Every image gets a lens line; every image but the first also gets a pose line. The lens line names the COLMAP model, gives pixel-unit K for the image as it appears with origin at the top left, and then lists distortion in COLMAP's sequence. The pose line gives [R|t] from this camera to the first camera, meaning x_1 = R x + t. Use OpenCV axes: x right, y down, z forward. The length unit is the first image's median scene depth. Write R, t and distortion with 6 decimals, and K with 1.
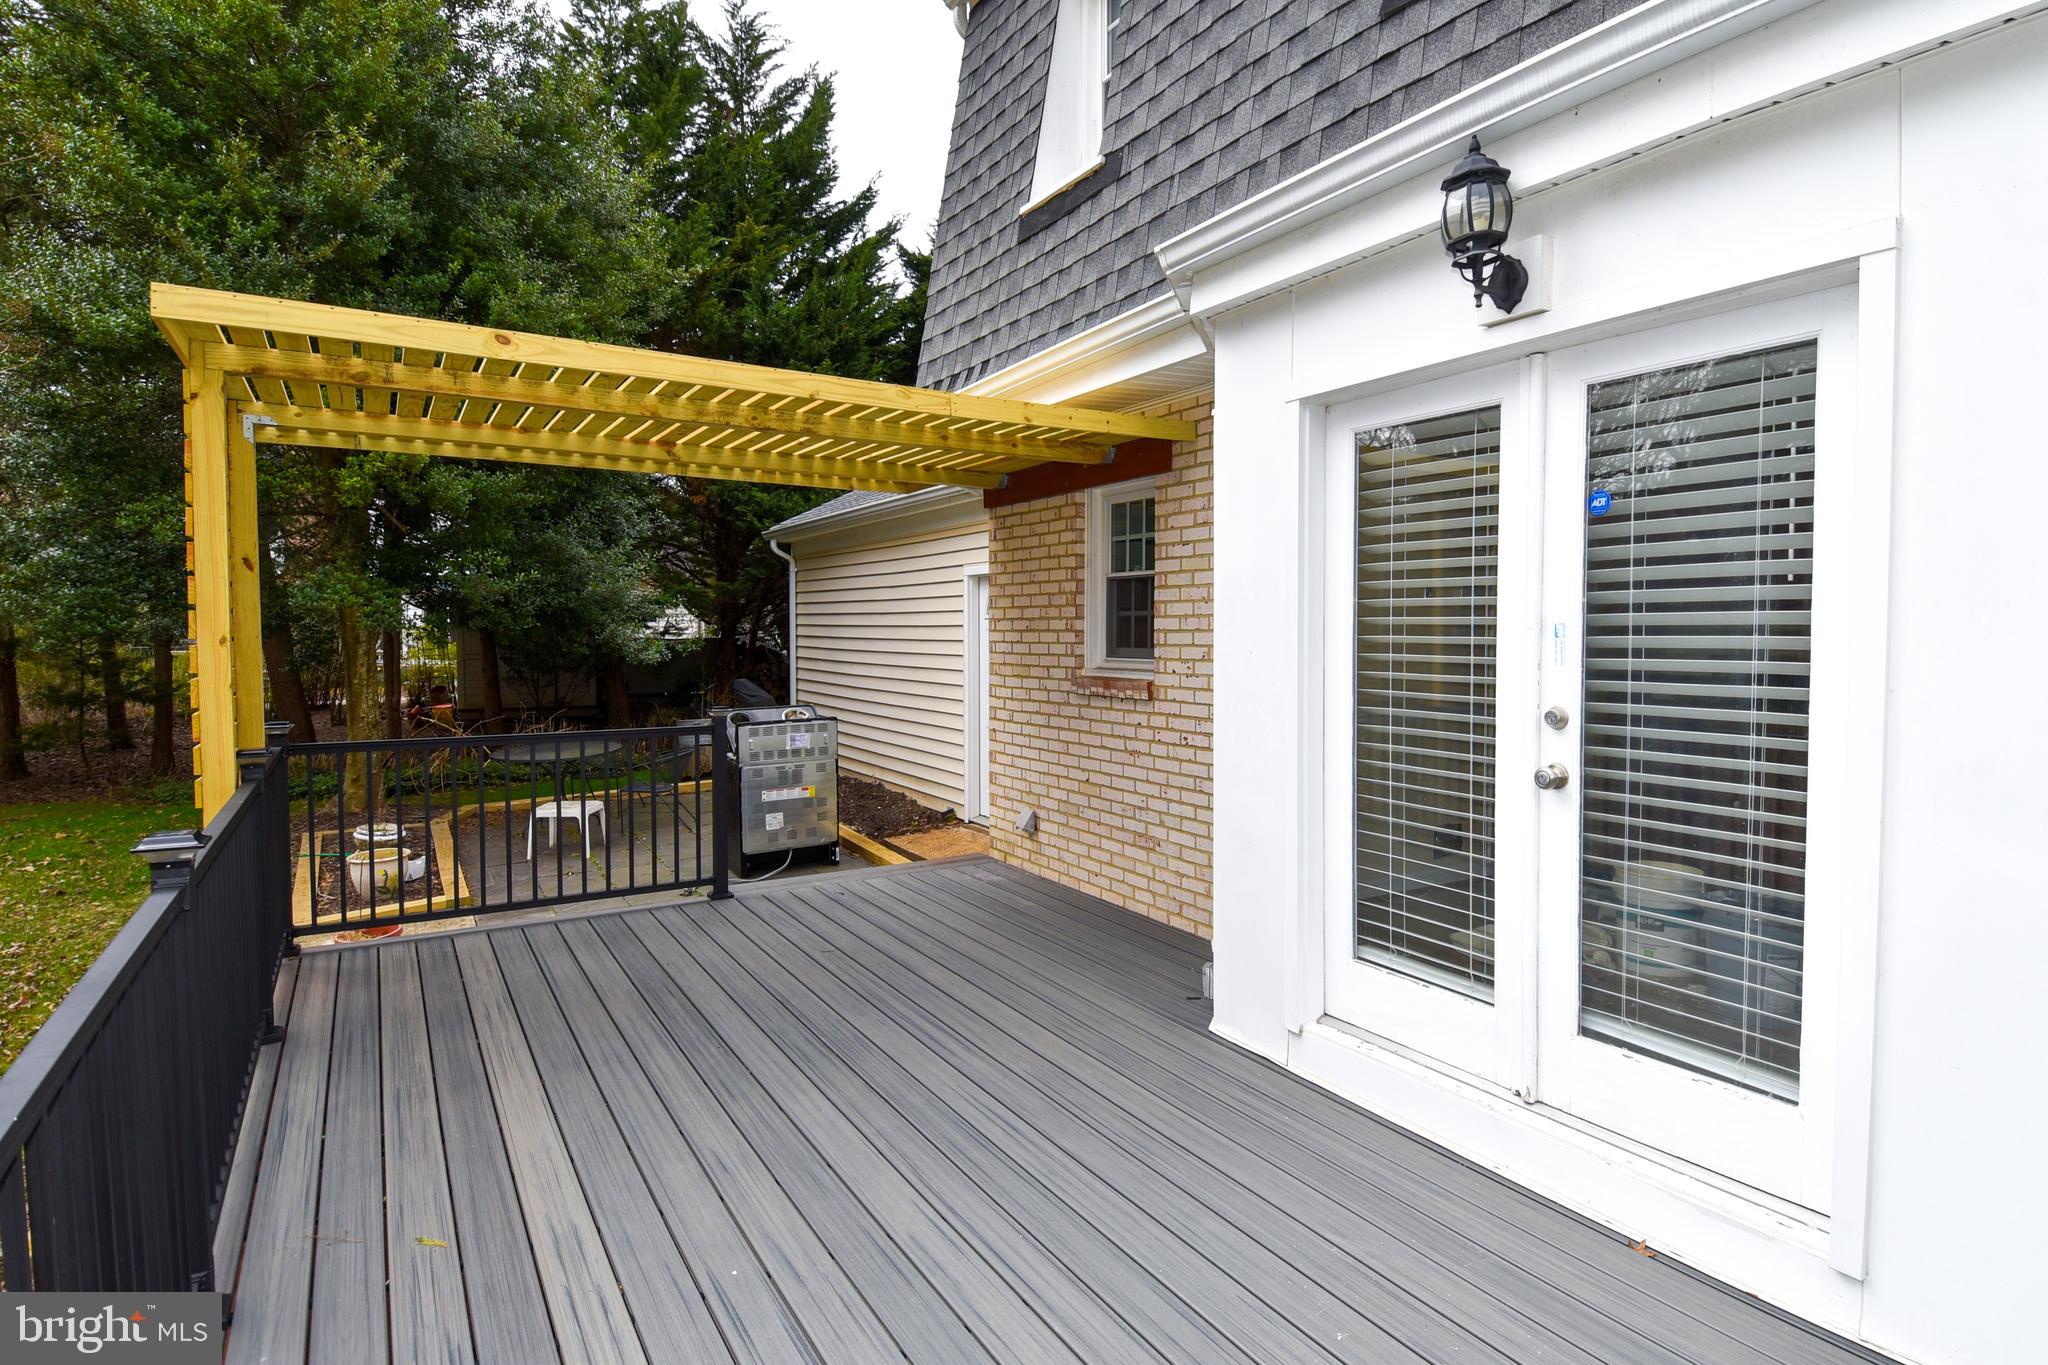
lens RADIAL K [[1067.1, 0, 1079.5], [0, 1067.1, 661.8], [0, 0, 1]] dist [0.046951, -0.052096]
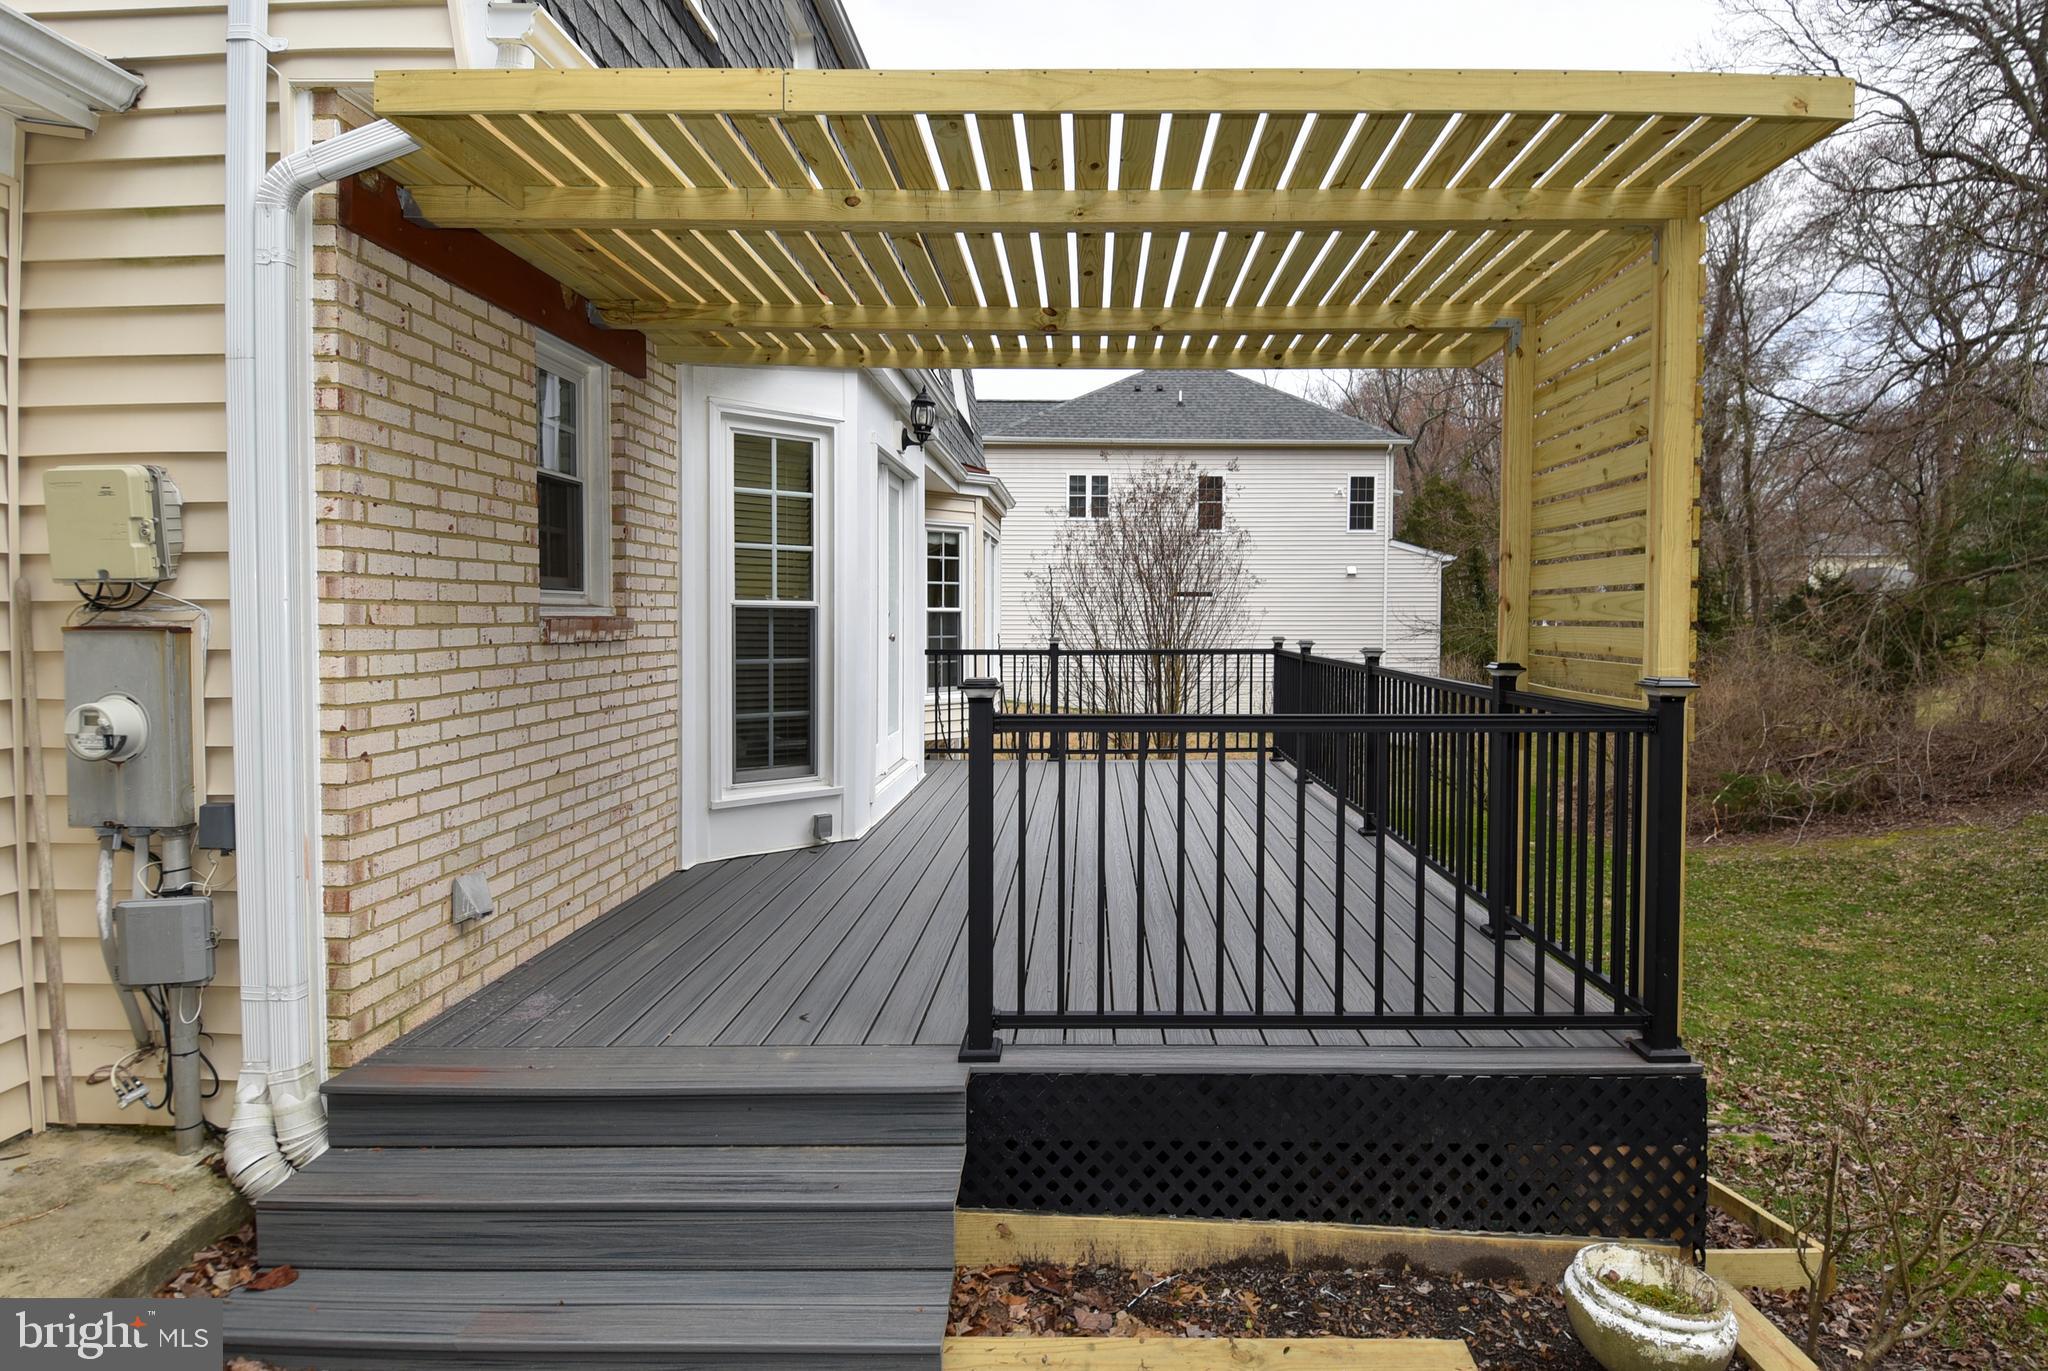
lens RADIAL K [[1067.1, 0, 1079.5], [0, 1067.1, 664.8], [0, 0, 1]] dist [0.046951, -0.052096]
pose [[-0.828588, -0.025529, 0.559276, -0.653393], [0.016900, 0.997364, 0.070565, 0.001717], [-0.559603, 0.067921, -0.825973, 1.399826]]
